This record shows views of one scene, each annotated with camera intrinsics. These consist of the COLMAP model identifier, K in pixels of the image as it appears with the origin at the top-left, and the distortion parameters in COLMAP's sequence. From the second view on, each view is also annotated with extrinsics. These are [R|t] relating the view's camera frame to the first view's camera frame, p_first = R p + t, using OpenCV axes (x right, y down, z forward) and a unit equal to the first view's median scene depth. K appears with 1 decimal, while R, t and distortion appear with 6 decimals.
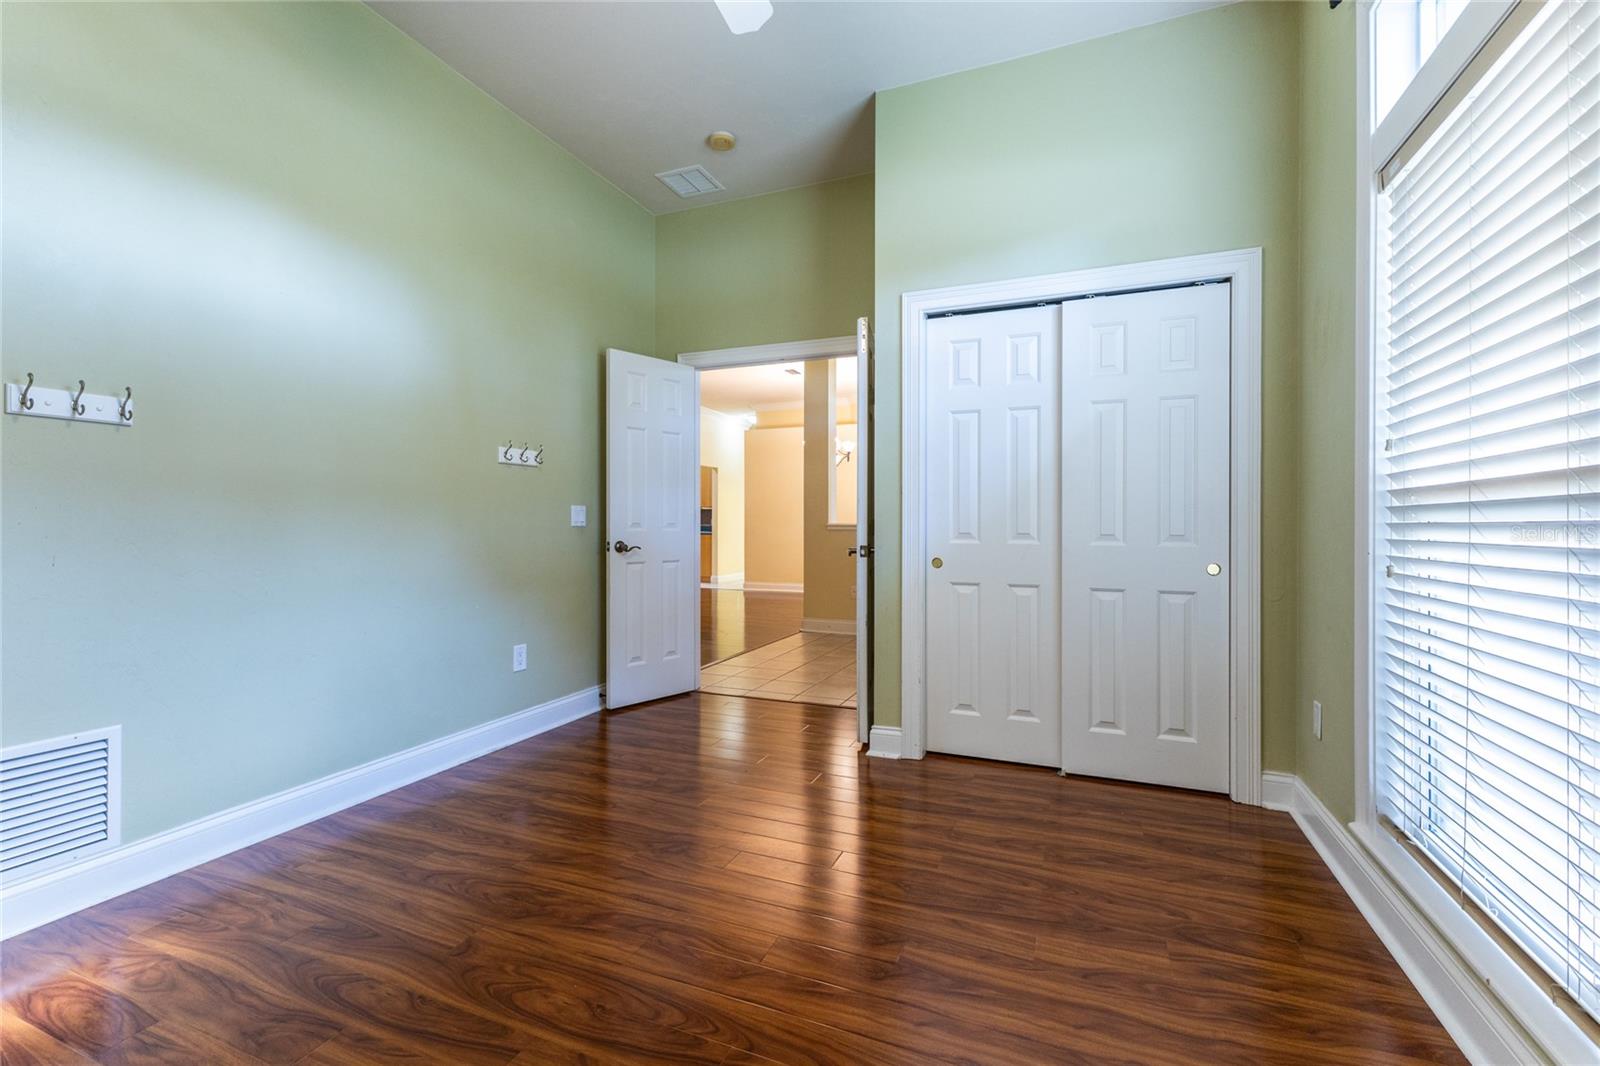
lens RADIAL K [[692.2, 0, 803.3], [0, 692.2, 523.2], [0, 0, 1]] dist [0.008293, -0.000158]
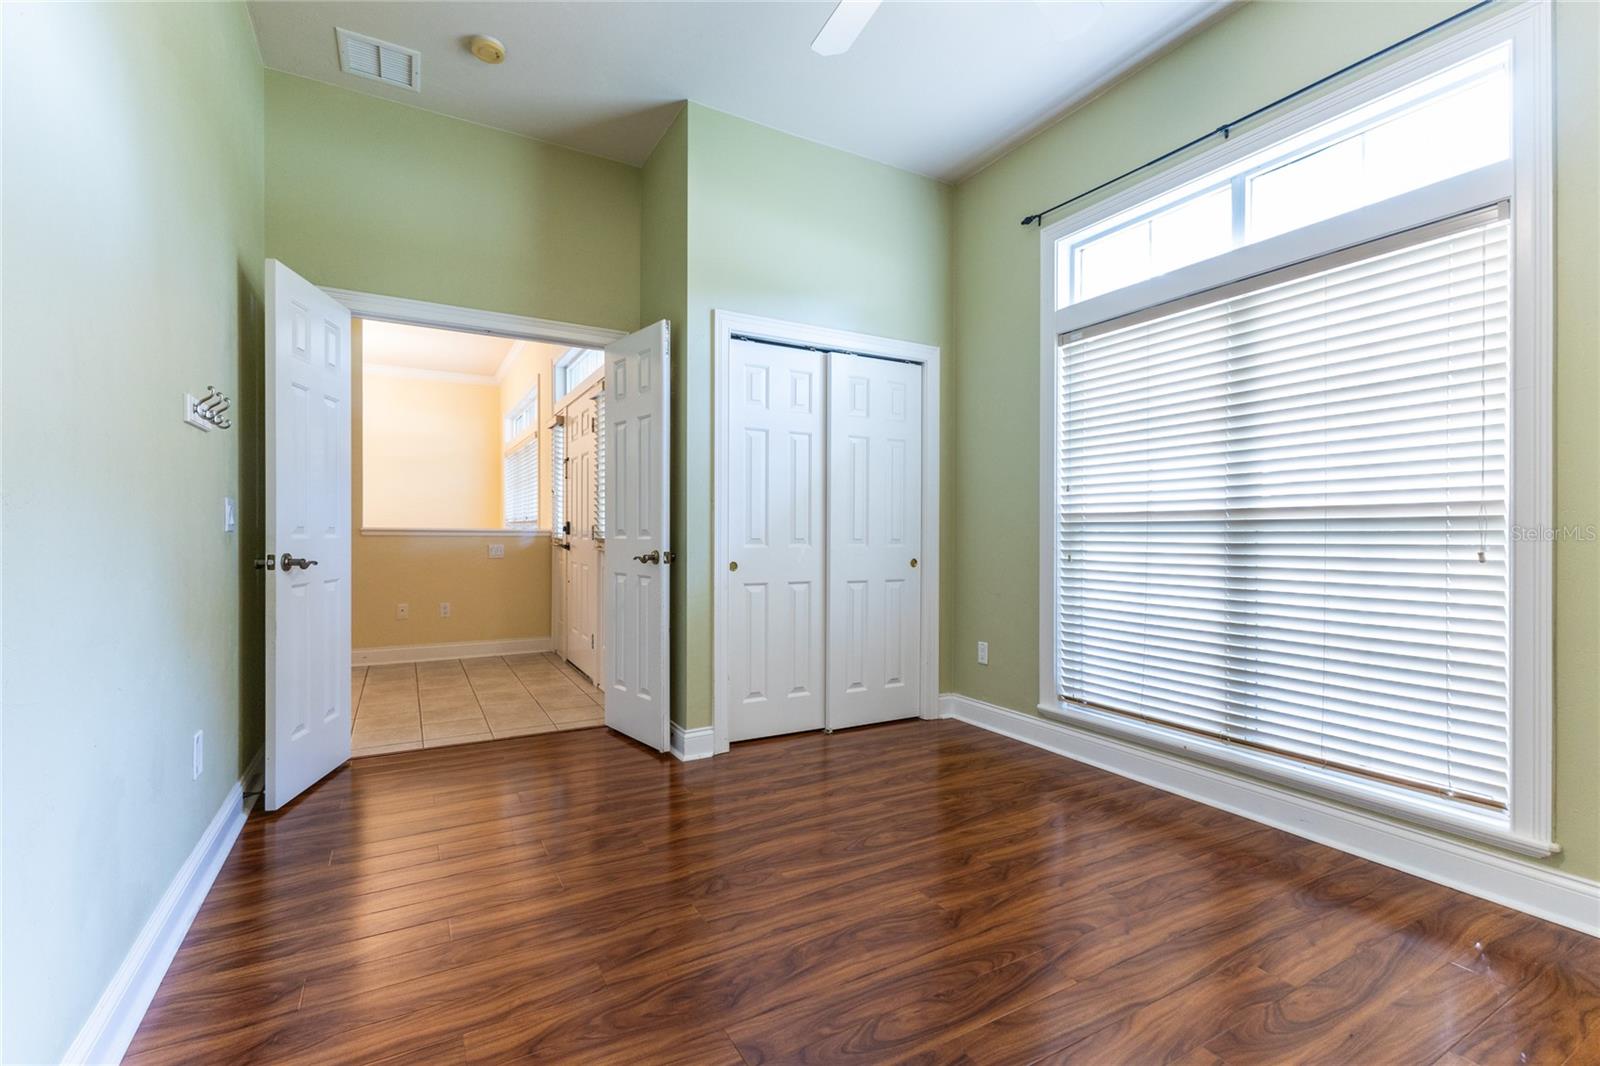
lens RADIAL K [[701.1, 0, 789.5], [0, 701.1, 531.7], [0, 0, 1]] dist [0.009314, -0.000327]
pose [[0.625713, 0.002212, 0.780050, -0.719608], [-0.006626, 0.999975, 0.002479, 0.000032], [-0.780025, -0.006720, 0.625712, 0.297676]]
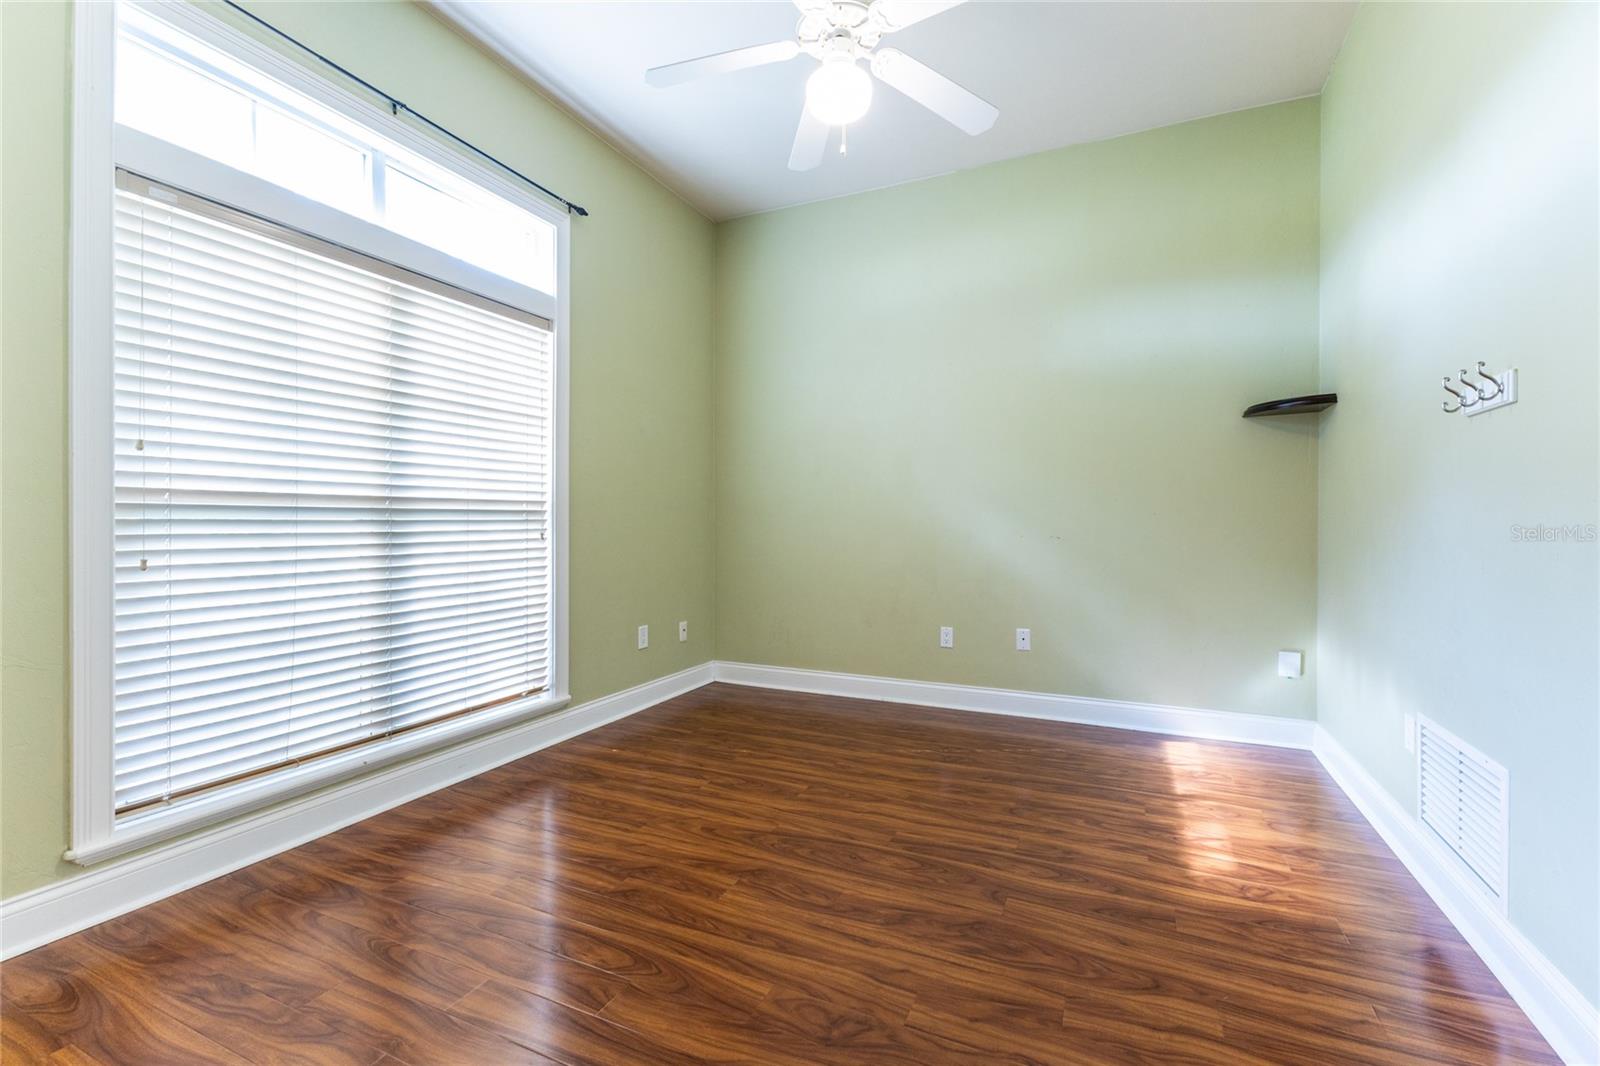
lens RADIAL K [[692.2, 0, 803.3], [0, 692.2, 523.2], [0, 0, 1]] dist [0.008293, -0.000158]
pose [[-0.998990, -0.002570, 0.044853, -0.143866], [-0.002671, 0.999994, -0.002186, 0.003489], [-0.044847, -0.002304, -0.998991, 1.398352]]
